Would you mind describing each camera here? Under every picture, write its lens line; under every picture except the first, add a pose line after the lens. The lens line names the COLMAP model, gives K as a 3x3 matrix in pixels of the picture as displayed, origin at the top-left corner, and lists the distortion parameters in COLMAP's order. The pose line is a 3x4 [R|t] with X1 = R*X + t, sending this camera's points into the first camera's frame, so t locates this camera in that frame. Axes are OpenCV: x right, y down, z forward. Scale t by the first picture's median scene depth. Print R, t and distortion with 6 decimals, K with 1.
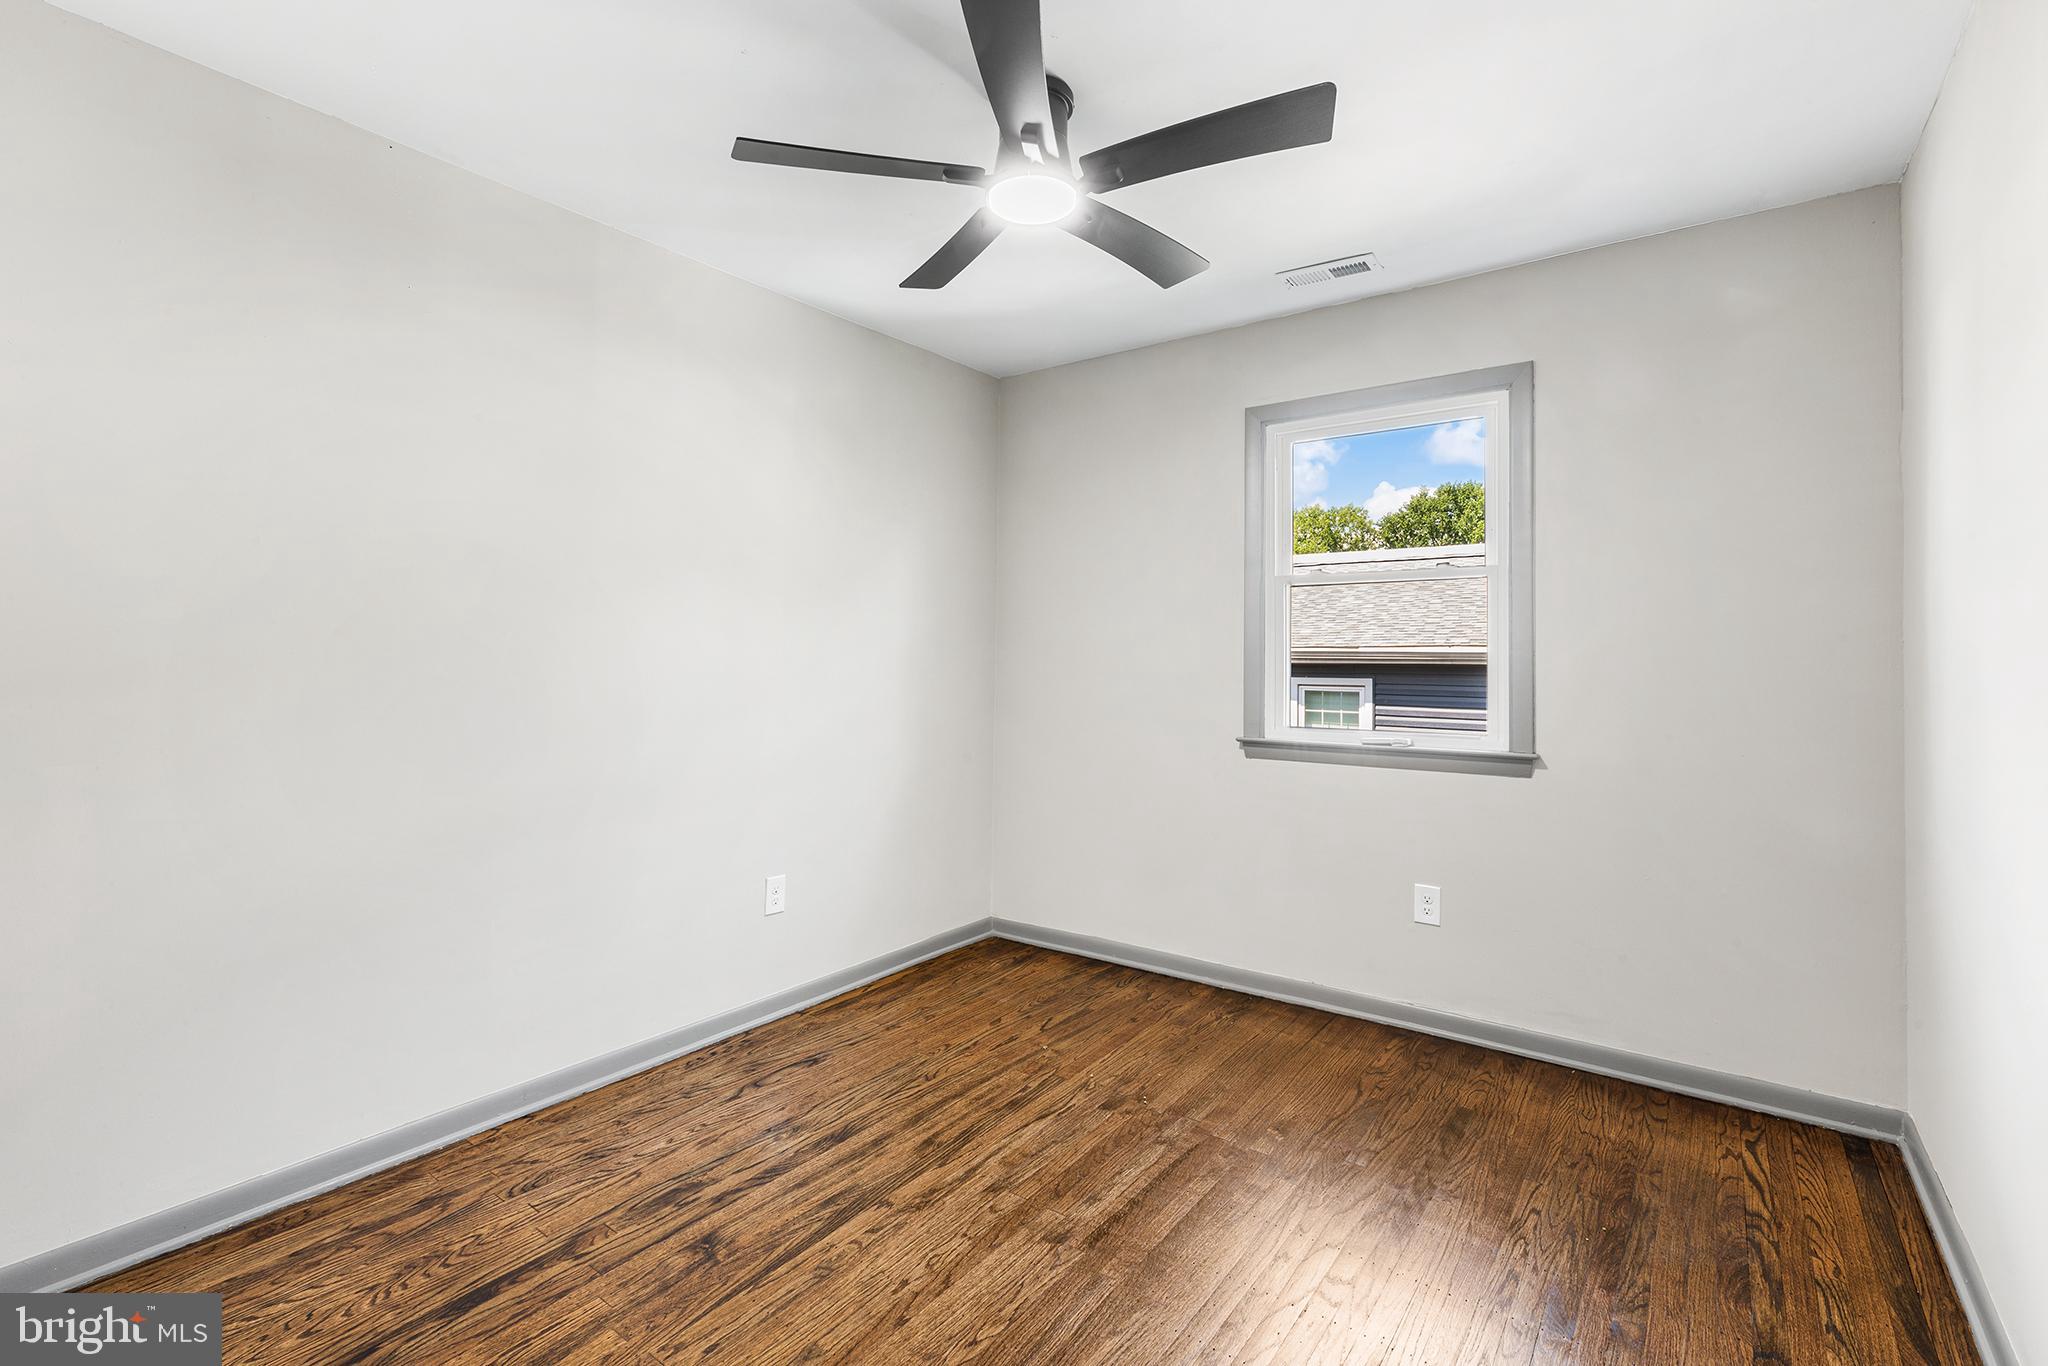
lens RADIAL K [[930.3, 0, 1028.9], [0, 930.3, 663.3], [0, 0, 1]] dist [0.004229, -0.001303]
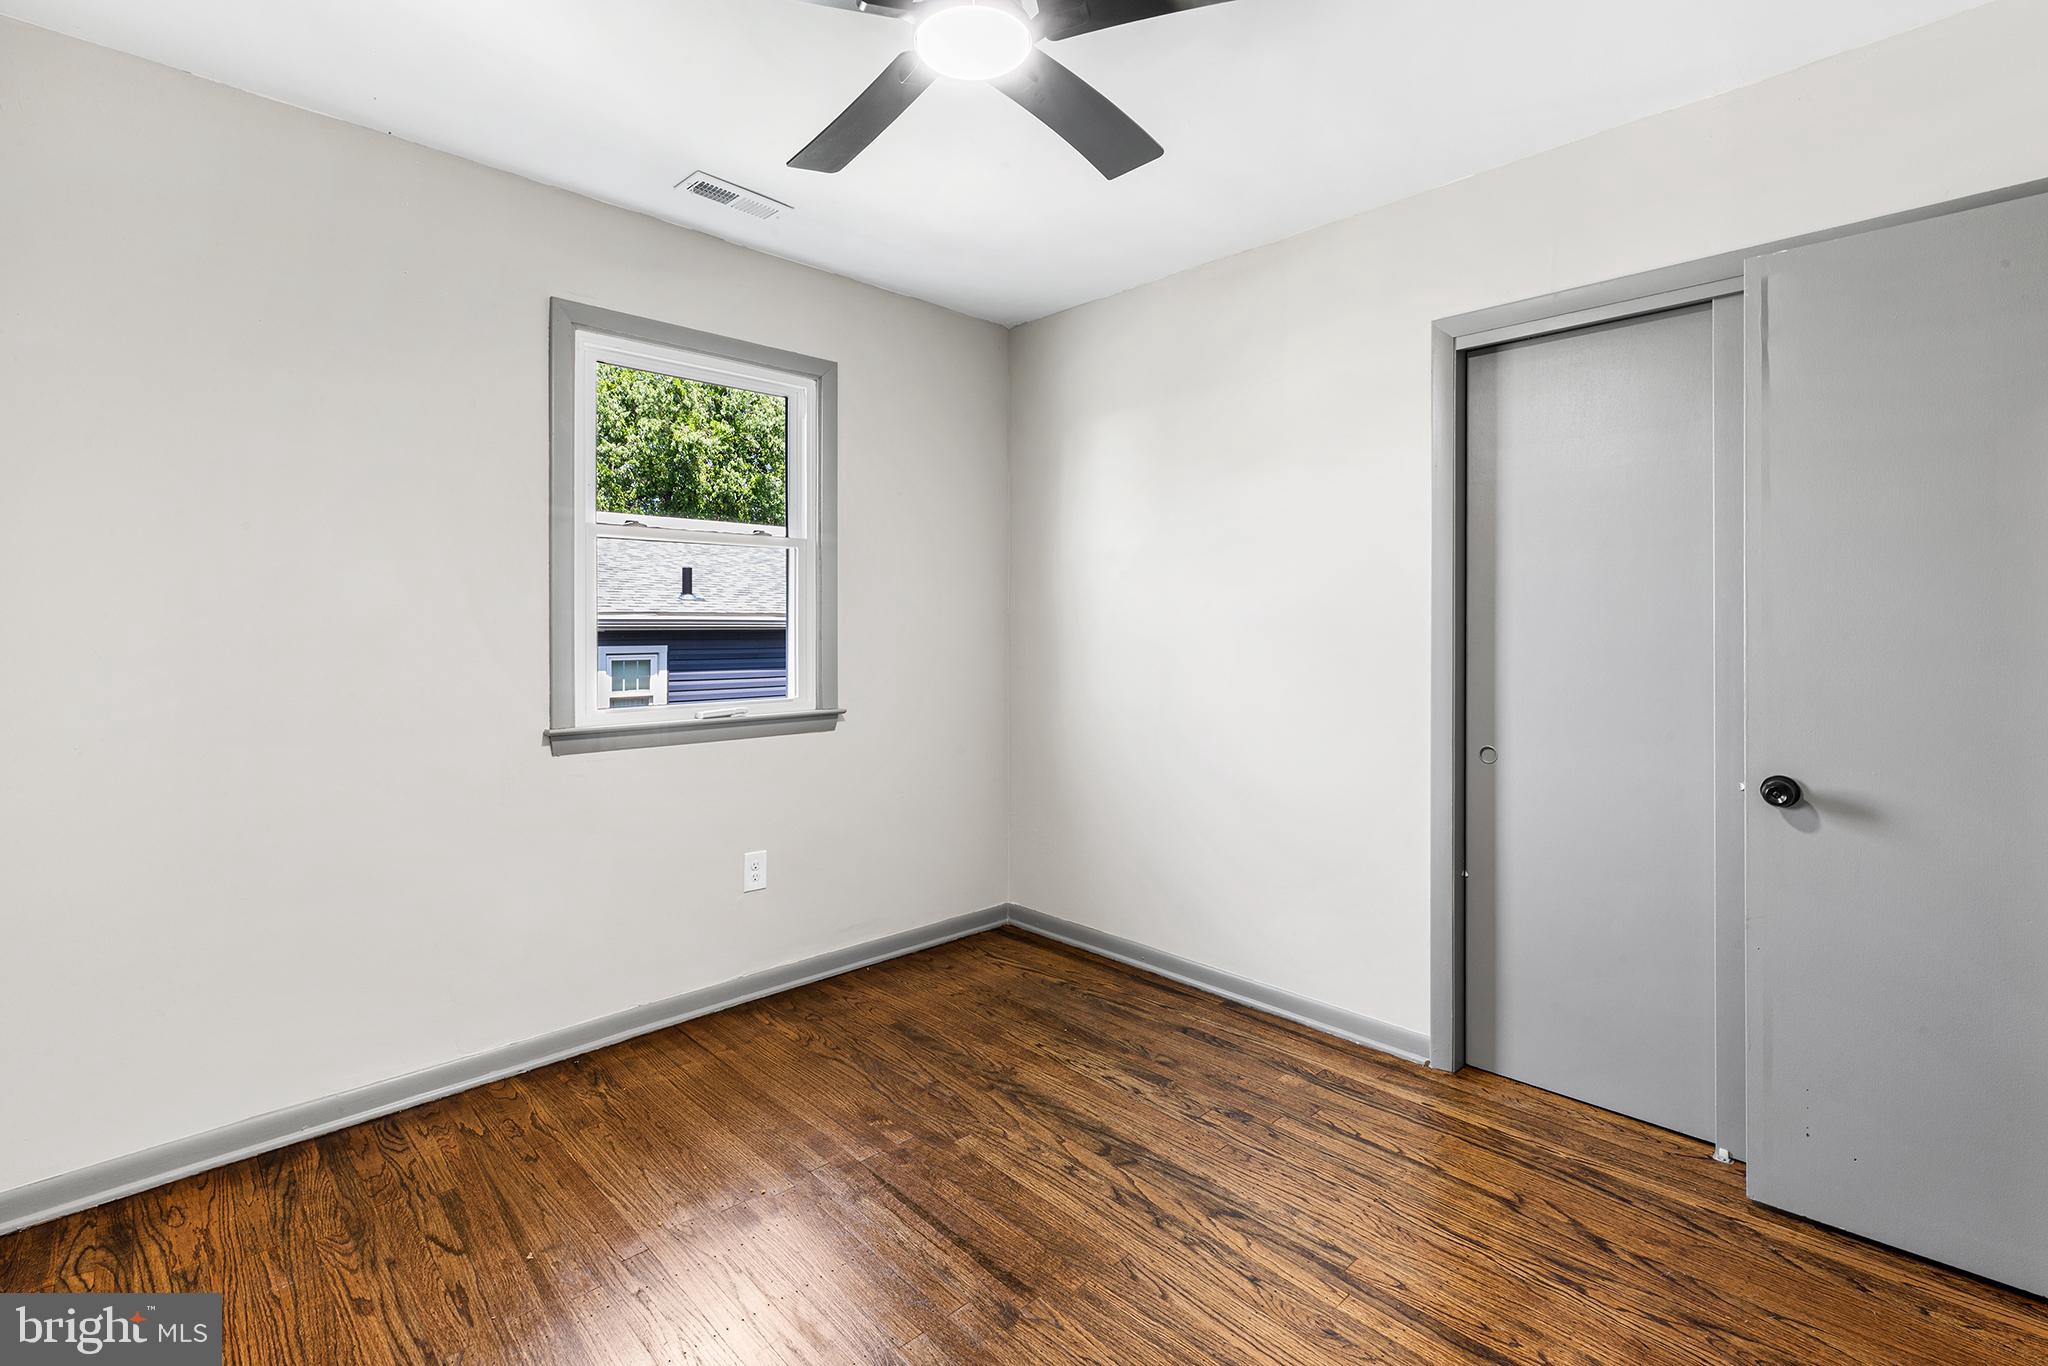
lens RADIAL K [[930.3, 0, 1038.6], [0, 930.3, 643.3], [0, 0, 1]] dist [0.004229, -0.001303]
pose [[0.162056, -0.025099, 0.986462, -0.504712], [0.006614, 0.999682, 0.024349, -0.007975], [-0.986759, 0.002579, 0.162170, 0.537744]]
